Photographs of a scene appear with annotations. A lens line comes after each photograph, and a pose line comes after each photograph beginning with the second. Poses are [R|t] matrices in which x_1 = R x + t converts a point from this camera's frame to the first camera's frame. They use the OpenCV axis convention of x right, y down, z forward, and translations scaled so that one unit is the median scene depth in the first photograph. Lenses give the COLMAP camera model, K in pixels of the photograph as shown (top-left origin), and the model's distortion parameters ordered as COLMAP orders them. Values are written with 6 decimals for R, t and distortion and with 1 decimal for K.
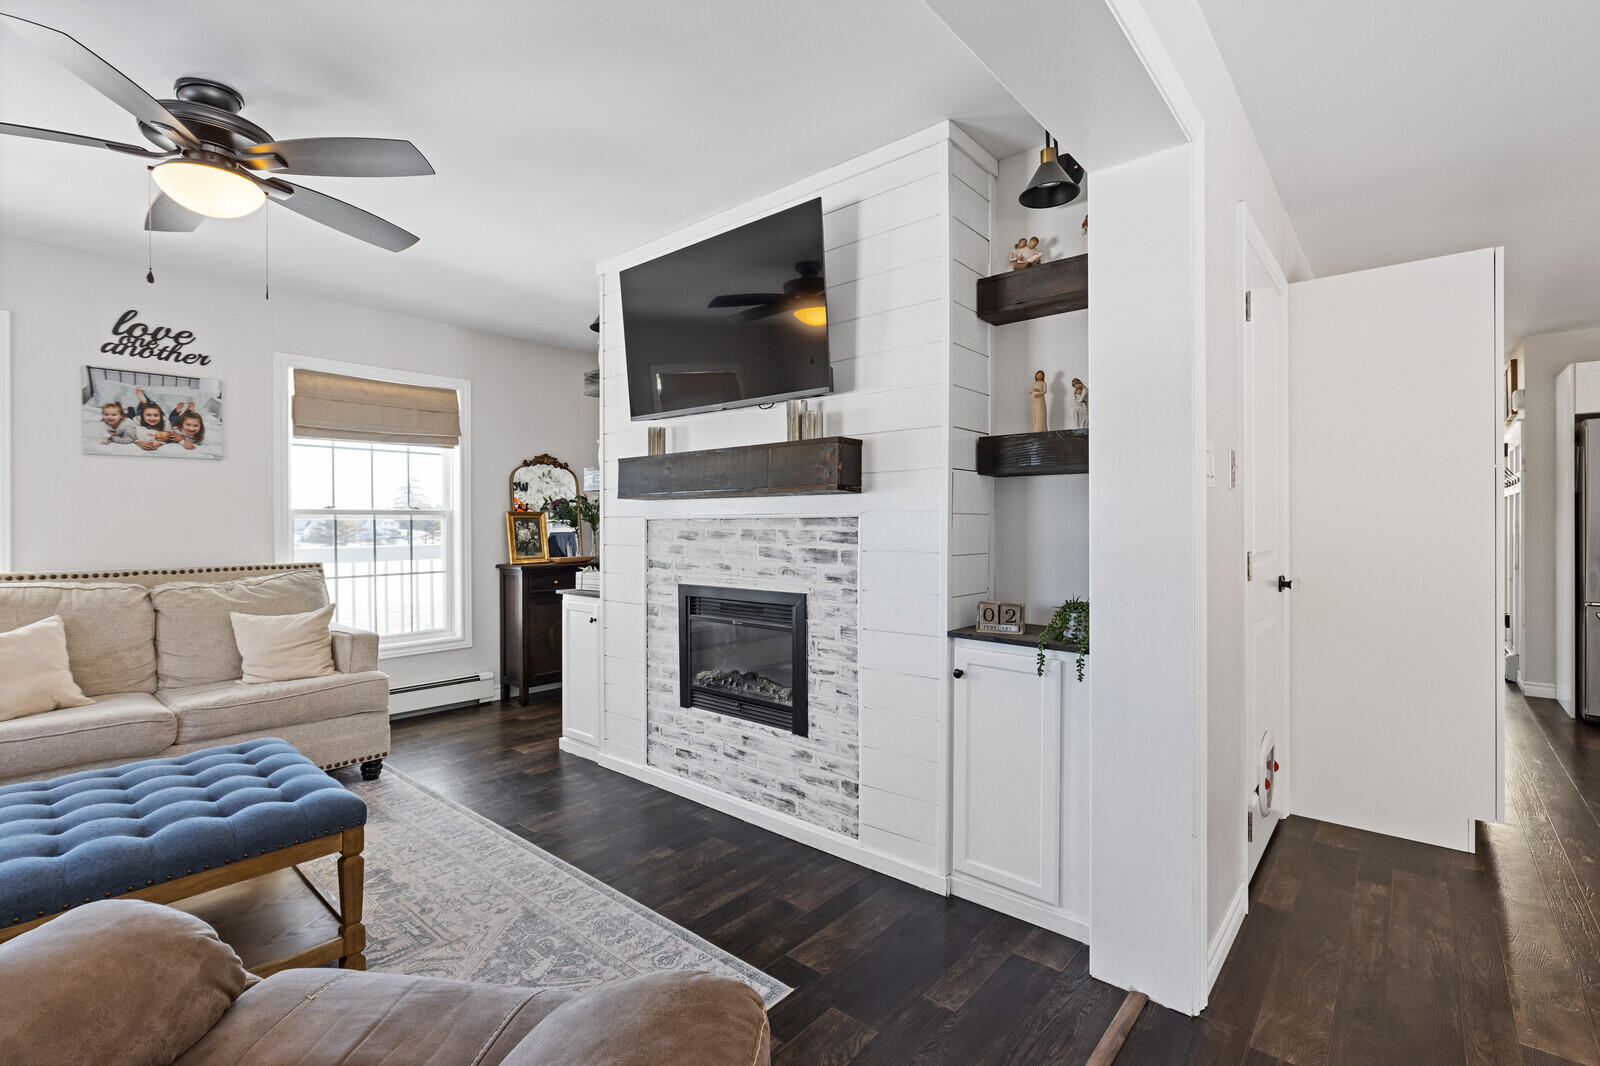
lens RADIAL K [[717.3, 0, 792.3], [0, 717.3, 523.4], [0, 0, 1]] dist [-0.007729, -0.000514]
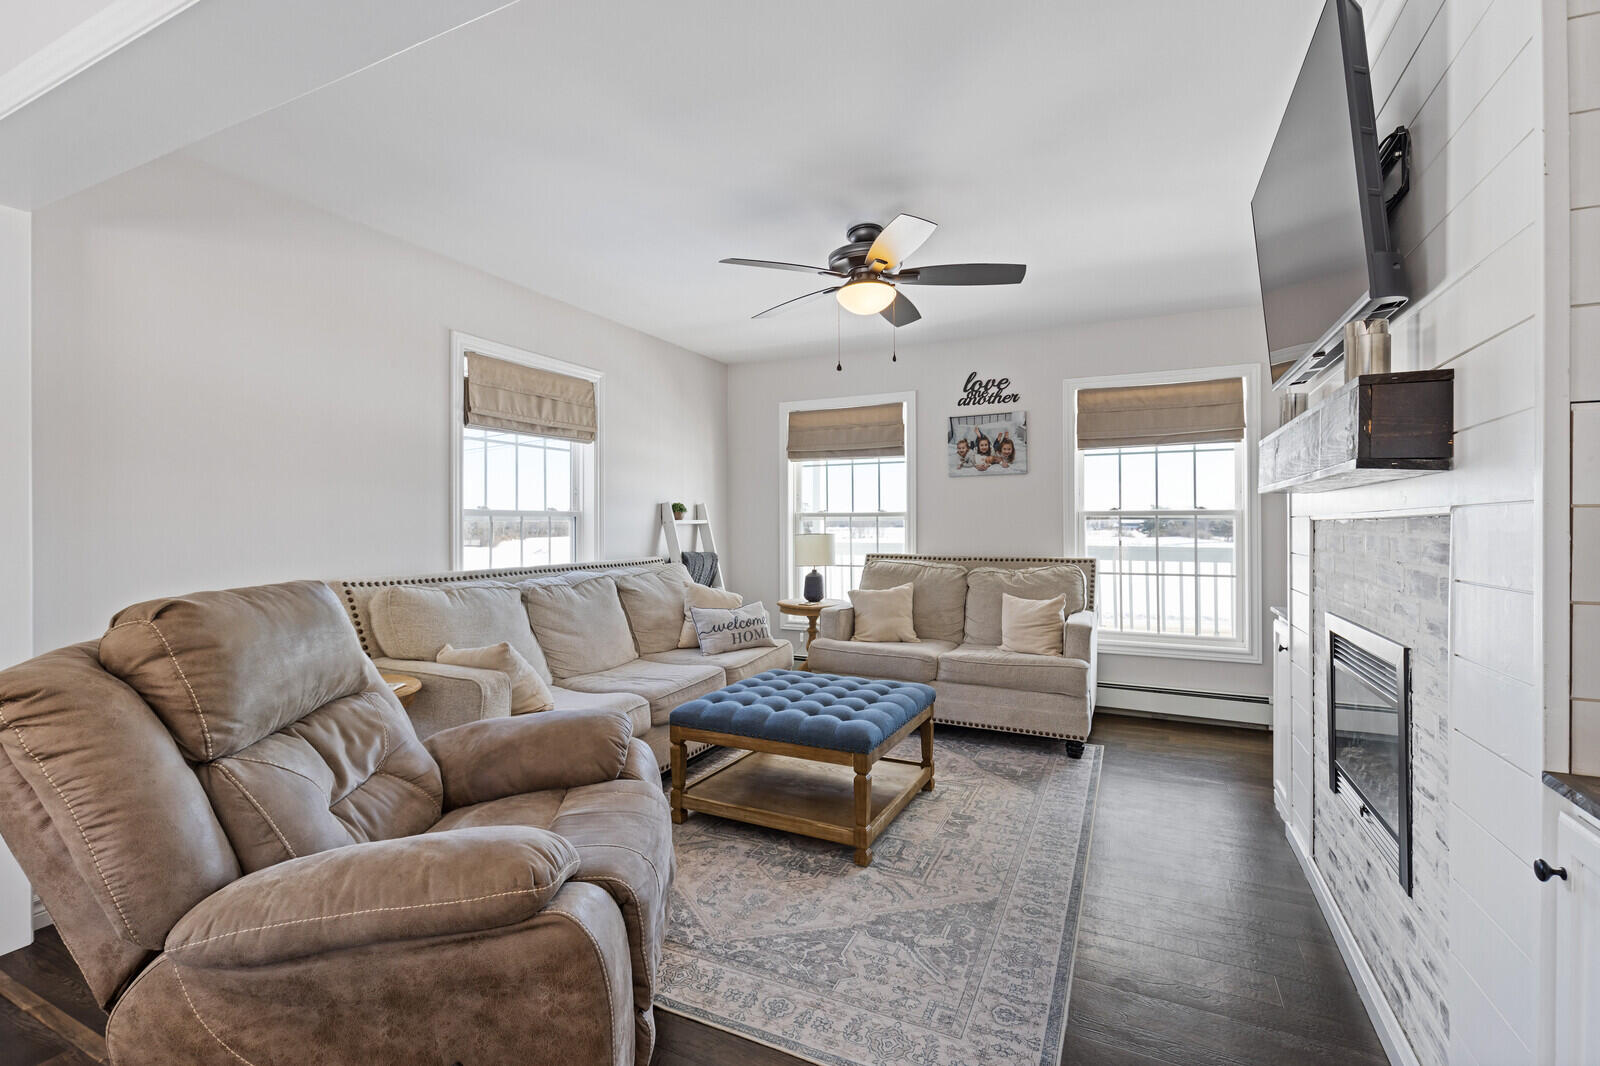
lens RADIAL K [[717.3, 0, 793.7], [0, 717.3, 516.7], [0, 0, 1]] dist [-0.007729, -0.000514]
pose [[0.266843, -0.006853, -0.963716, 0.359900], [-0.002706, 0.999965, -0.007860, -0.001499], [0.963736, 0.004705, 0.266815, 0.294203]]
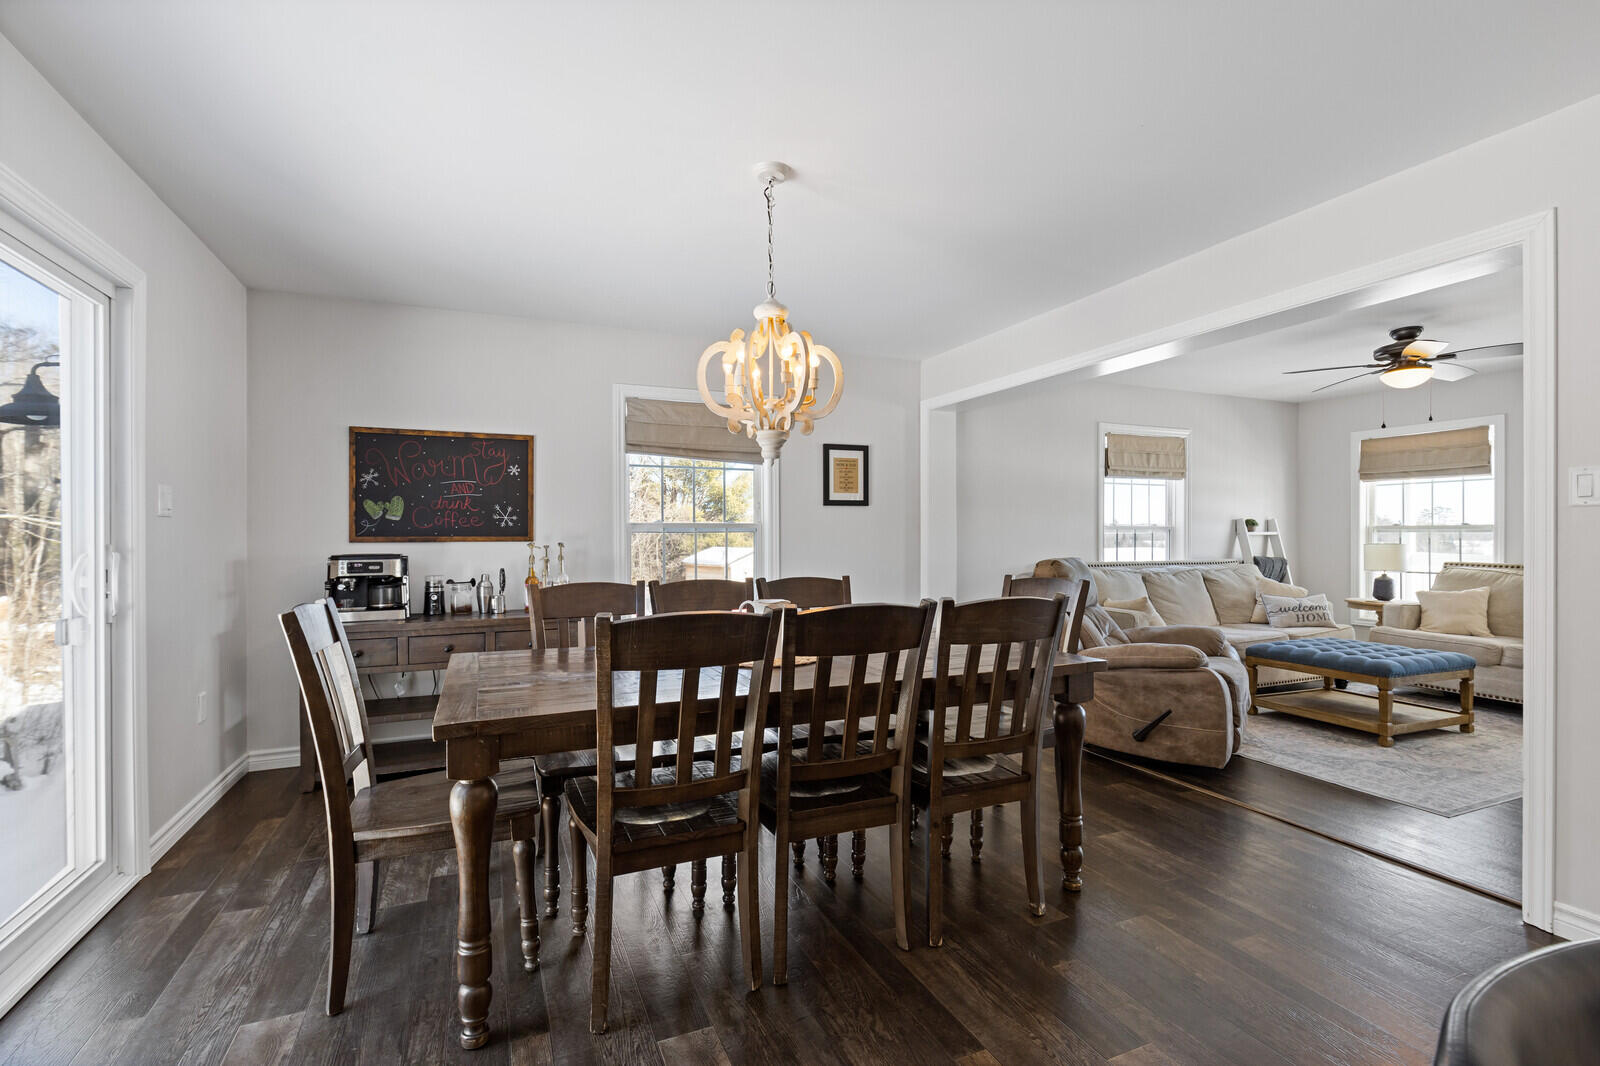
lens RADIAL K [[717.3, 0, 784.9], [0, 717.3, 545.7], [0, 0, 1]] dist [-0.007729, -0.000514]
pose [[-0.444261, 0.014633, -0.895778, 1.212196], [-0.003107, 0.999835, 0.017873, 0.000708], [0.895892, 0.010723, -0.444143, 0.184126]]
